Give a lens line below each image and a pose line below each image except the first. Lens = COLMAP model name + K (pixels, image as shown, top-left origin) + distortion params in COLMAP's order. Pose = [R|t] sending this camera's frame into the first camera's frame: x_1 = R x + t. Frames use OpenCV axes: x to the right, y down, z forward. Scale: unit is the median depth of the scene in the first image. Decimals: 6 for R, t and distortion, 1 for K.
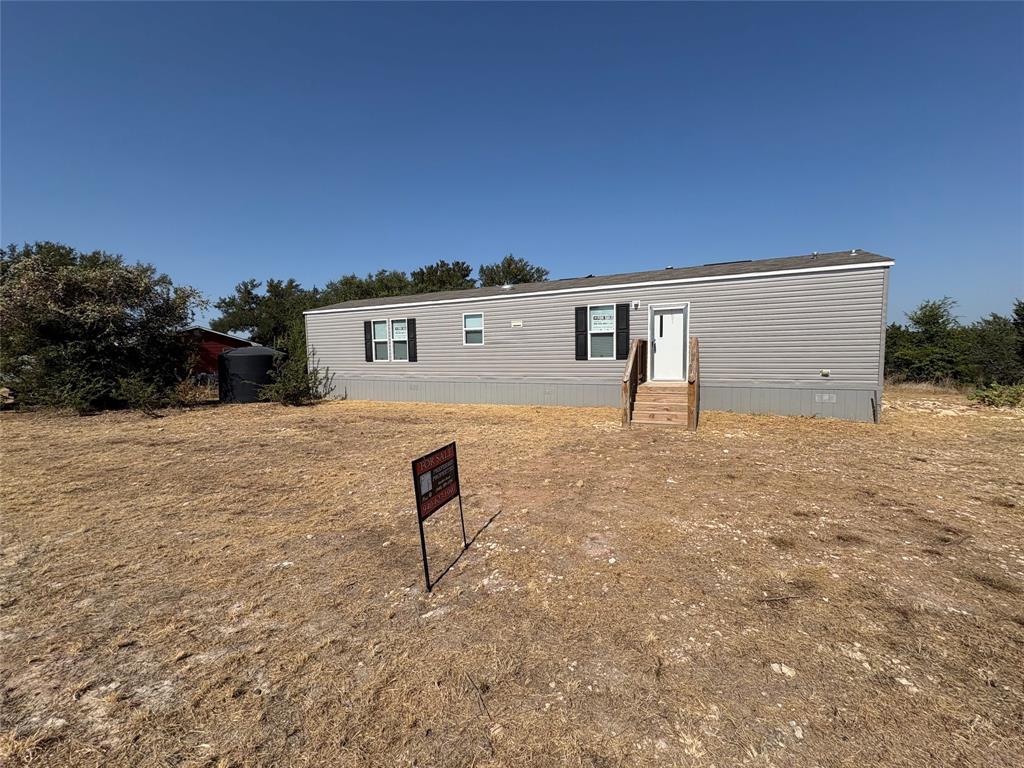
lens RADIAL K [[409.9, 0, 510.5], [0, 409.9, 377.7], [0, 0, 1]] dist [0.000037, -0.000349]
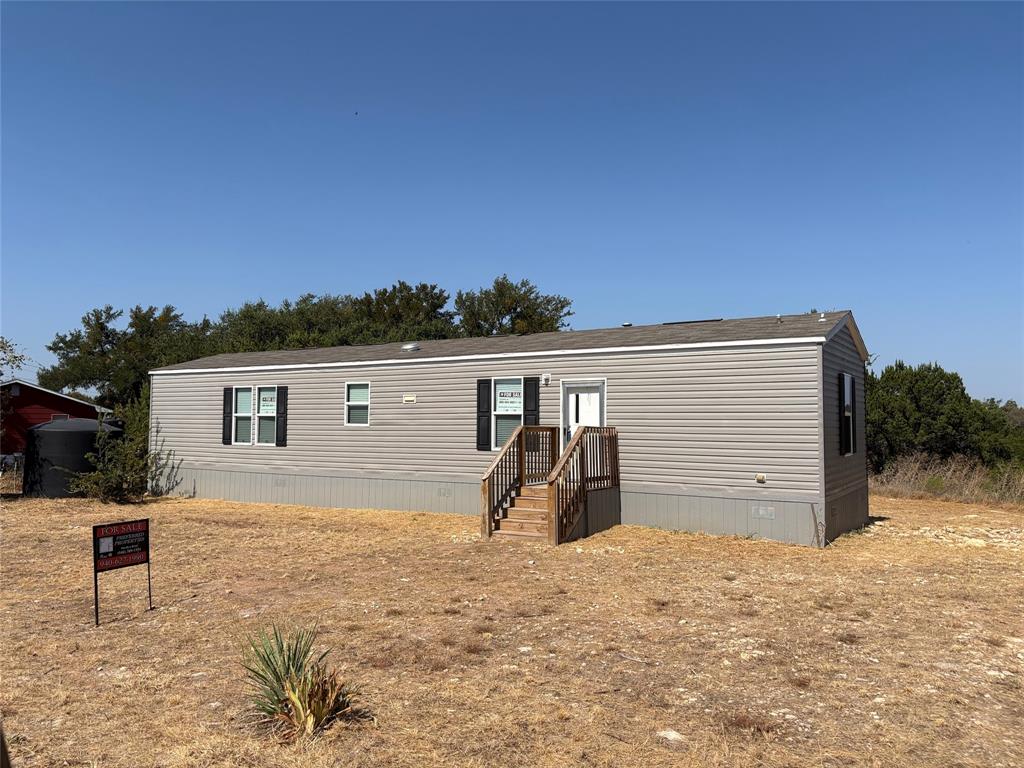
lens RADIAL K [[778.0, 0, 514.2], [0, 778.0, 387.2], [0, 0, 1]] dist [0.026518, -0.031469]
pose [[0.995195, 0.020360, -0.095771, 0.283801], [-0.031210, 0.993082, -0.113200, -0.000470], [0.092804, 0.115645, 0.988946, -0.303375]]
